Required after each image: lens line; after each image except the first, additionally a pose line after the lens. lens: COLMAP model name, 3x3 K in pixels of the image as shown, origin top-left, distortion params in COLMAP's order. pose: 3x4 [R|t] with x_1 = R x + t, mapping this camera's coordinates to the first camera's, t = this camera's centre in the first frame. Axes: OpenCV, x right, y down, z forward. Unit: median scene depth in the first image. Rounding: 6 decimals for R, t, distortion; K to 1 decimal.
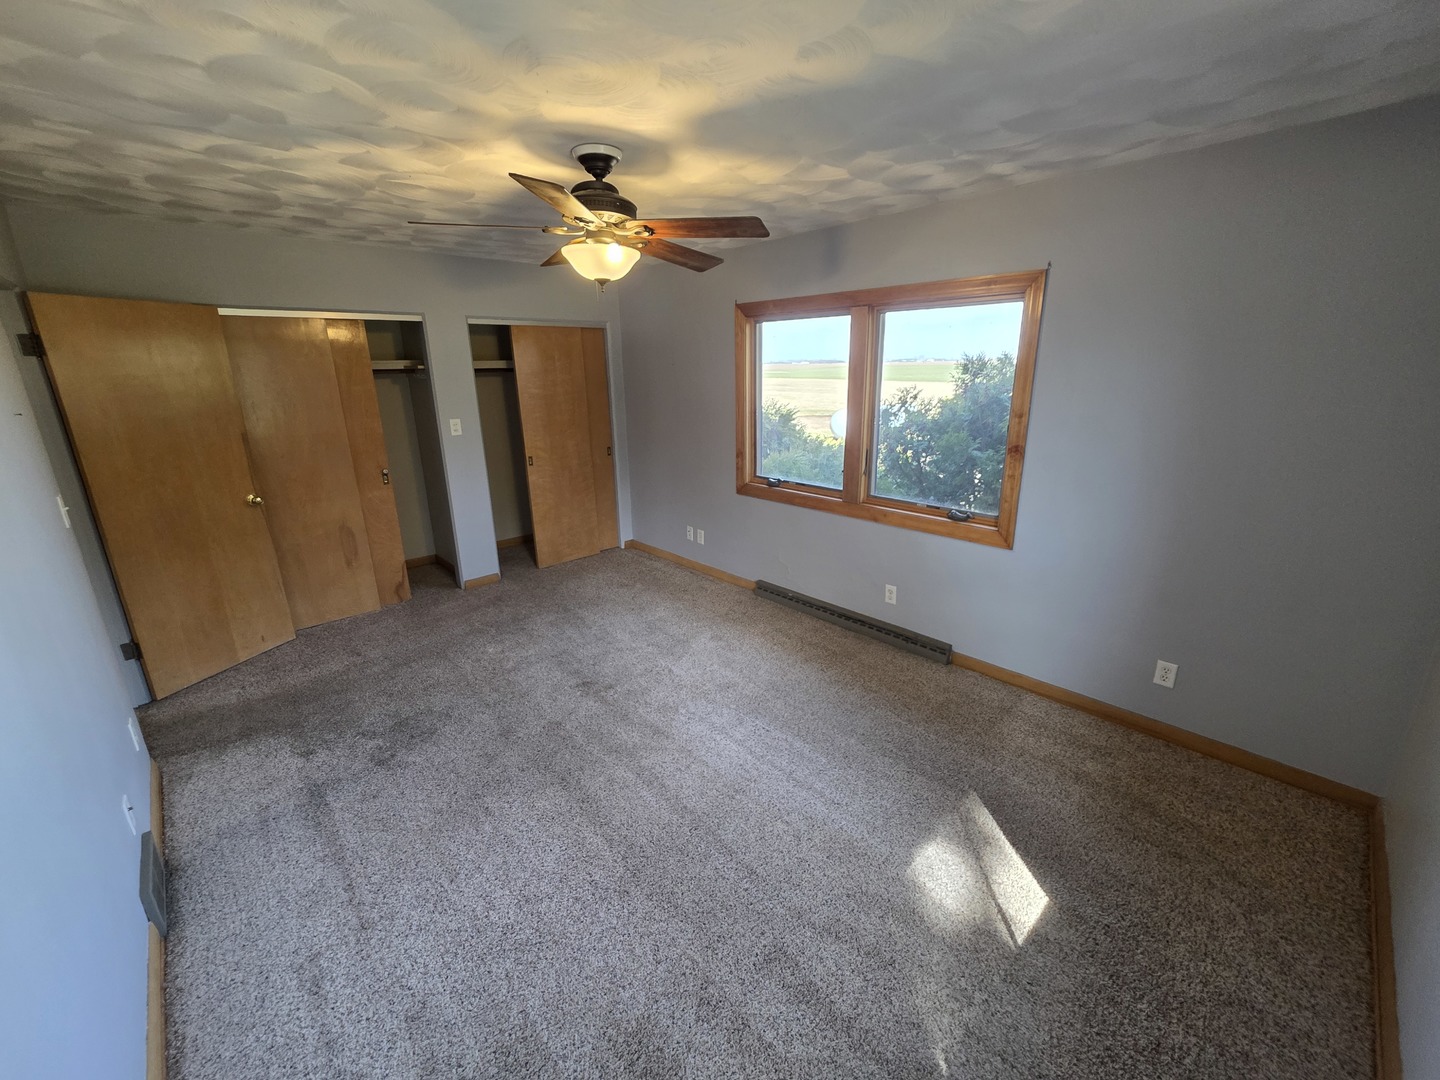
lens RADIAL K [[576.5, 0, 722.6], [0, 576.5, 541.5], [0, 0, 1]] dist [0.001106, 0.000944]
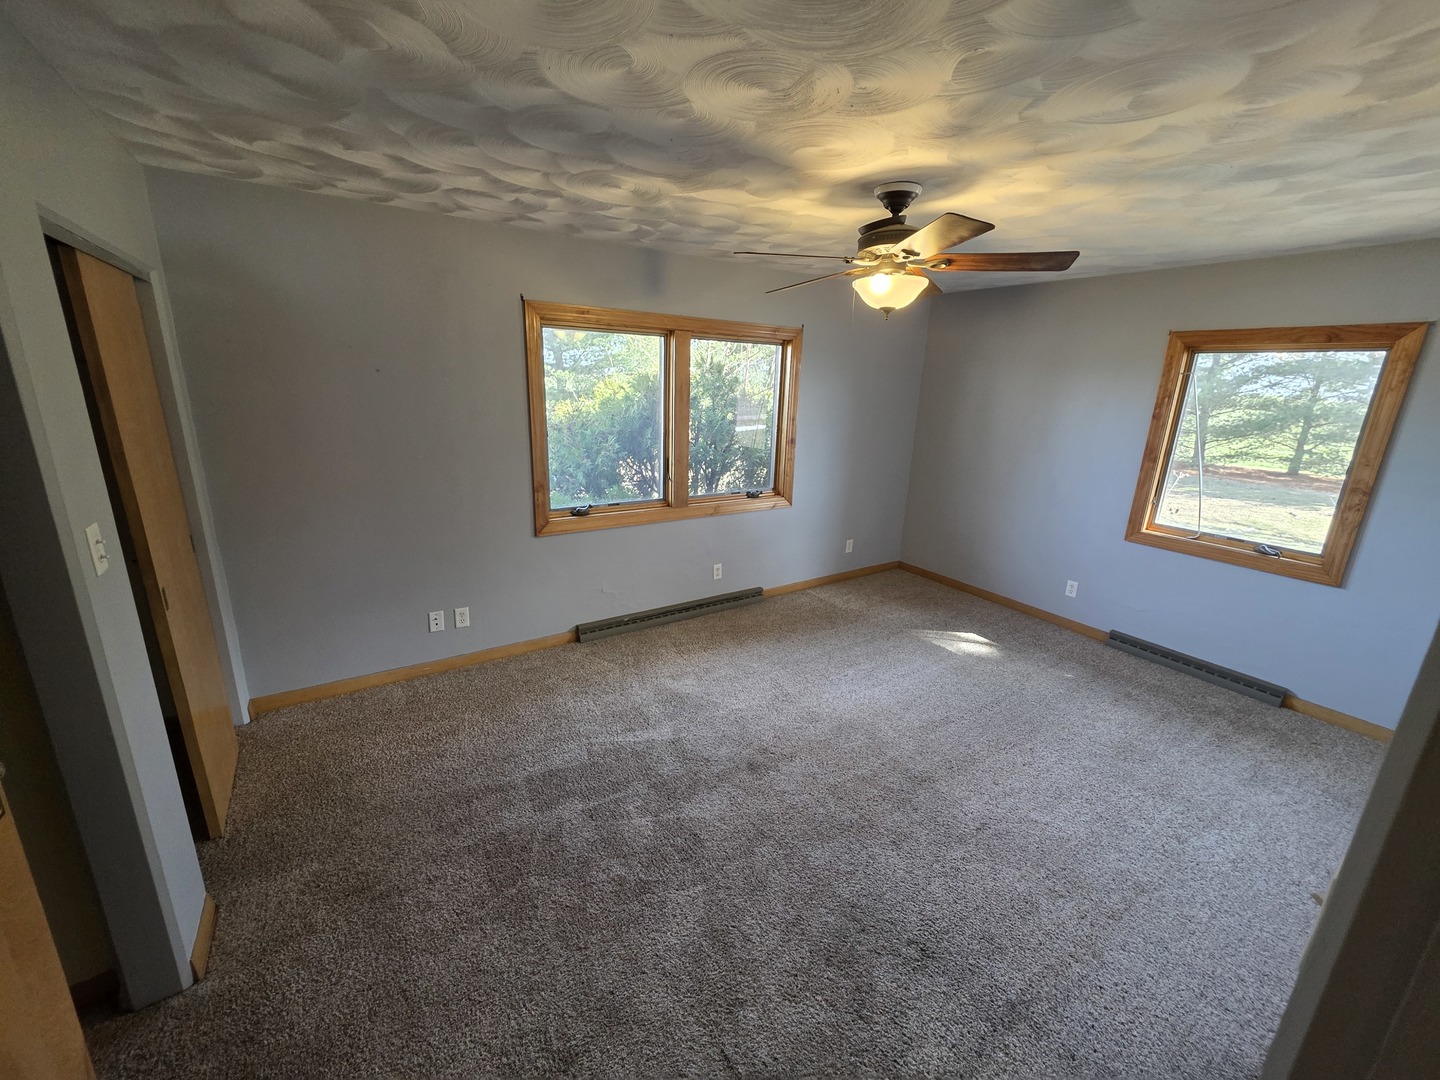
lens RADIAL K [[576.5, 0, 723.7], [0, 576.5, 536.2], [0, 0, 1]] dist [0.001106, 0.000944]
pose [[0.173825, -0.243438, 0.954213, -0.883796], [0.253838, 0.947297, 0.195433, -0.222393], [-0.951500, 0.208244, 0.226458, 0.726350]]
